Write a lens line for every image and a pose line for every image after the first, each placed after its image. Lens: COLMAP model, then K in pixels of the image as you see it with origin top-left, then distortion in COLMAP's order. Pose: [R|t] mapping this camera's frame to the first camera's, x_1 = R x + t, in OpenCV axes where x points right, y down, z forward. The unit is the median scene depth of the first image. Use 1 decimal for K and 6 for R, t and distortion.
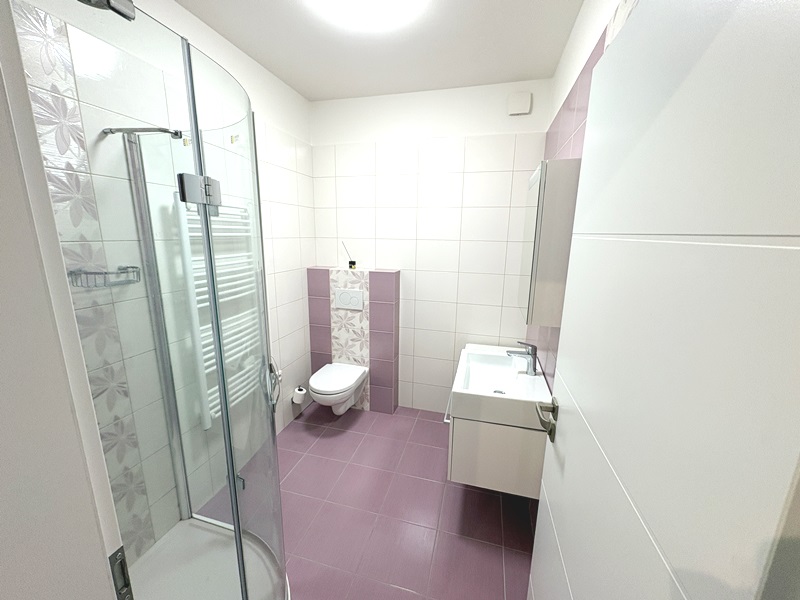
lens RADIAL K [[318.4, 0, 400.0], [0, 318.4, 300.0], [0, 0, 1]] dist [-0.000175, 0.000084]
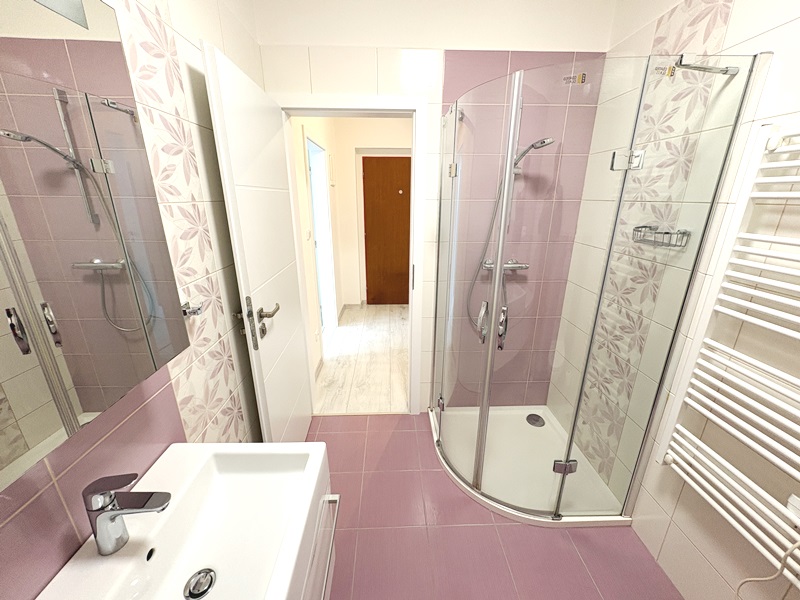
lens RADIAL K [[318.4, 0, 400.0], [0, 318.4, 300.0], [0, 0, 1]] dist [-0.000175, 0.000084]
pose [[-0.954635, 0.076216, -0.287861, 0.225587], [-0.078315, 0.868400, 0.489640, -0.342111], [0.287297, 0.489971, -0.823036, 1.735546]]
